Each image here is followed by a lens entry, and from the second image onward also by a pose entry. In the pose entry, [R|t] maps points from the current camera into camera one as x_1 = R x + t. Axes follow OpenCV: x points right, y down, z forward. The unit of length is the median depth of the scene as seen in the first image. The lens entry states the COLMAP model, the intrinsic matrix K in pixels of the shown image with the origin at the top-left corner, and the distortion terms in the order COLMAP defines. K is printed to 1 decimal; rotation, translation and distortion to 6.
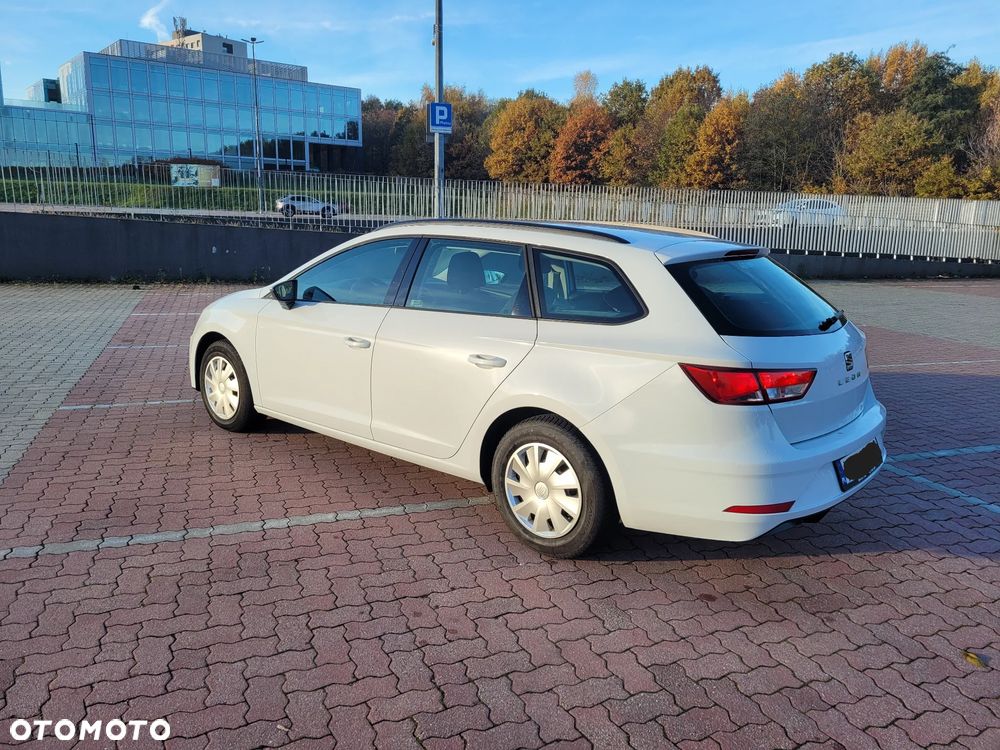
lens RADIAL K [[746.3, 0, 494.8], [0, 746.3, 370.6], [0, 0, 1]] dist [0.060566, -0.047463]
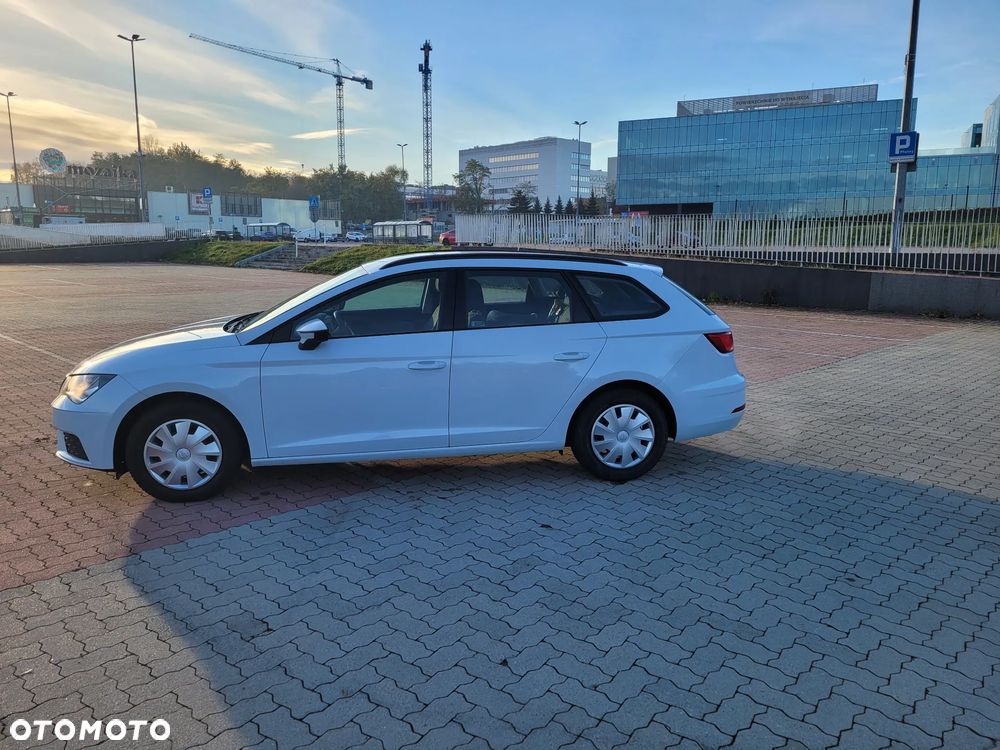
lens RADIAL K [[750.7, 0, 482.1], [0, 750.7, 378.1], [0, 0, 1]] dist [0.054651, -0.049190]
pose [[0.420571, 0.141034, -0.896231, 0.139915], [-0.182534, 0.980798, 0.068685, -0.002290], [0.888708, 0.134705, 0.438238, 0.027062]]
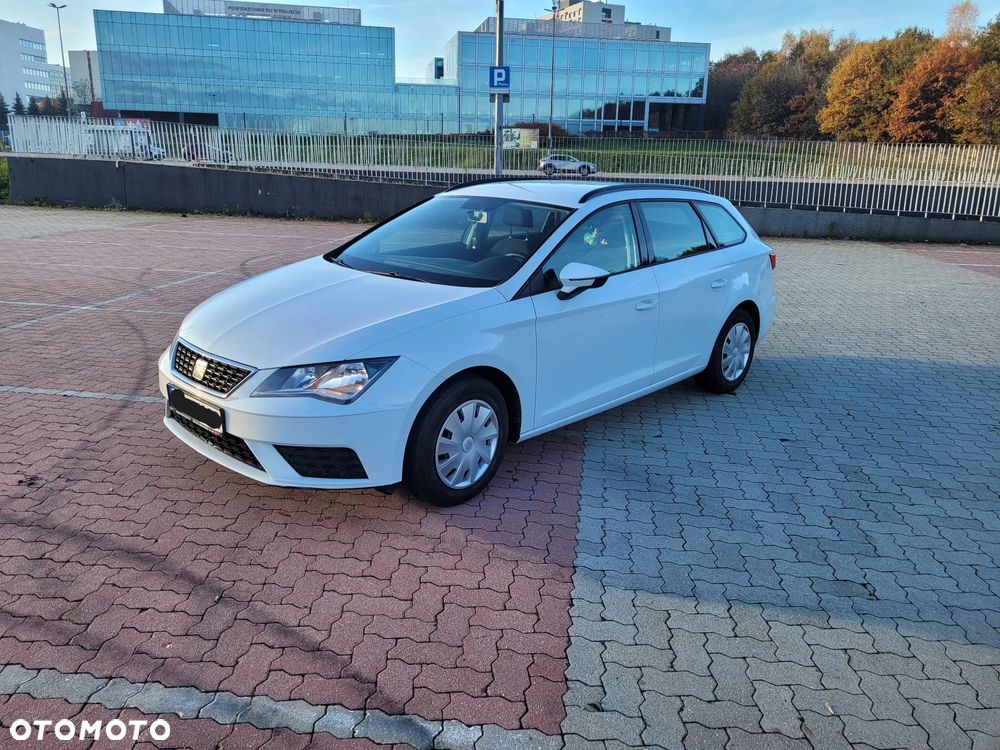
lens RADIAL K [[746.3, 0, 494.8], [0, 746.3, 370.6], [0, 0, 1]] dist [0.060566, -0.047463]
pose [[0.881902, 0.123707, -0.454912, 0.107960], [-0.101592, 0.992155, 0.072854, 0.002573], [0.460356, -0.018034, 0.887551, -0.000701]]
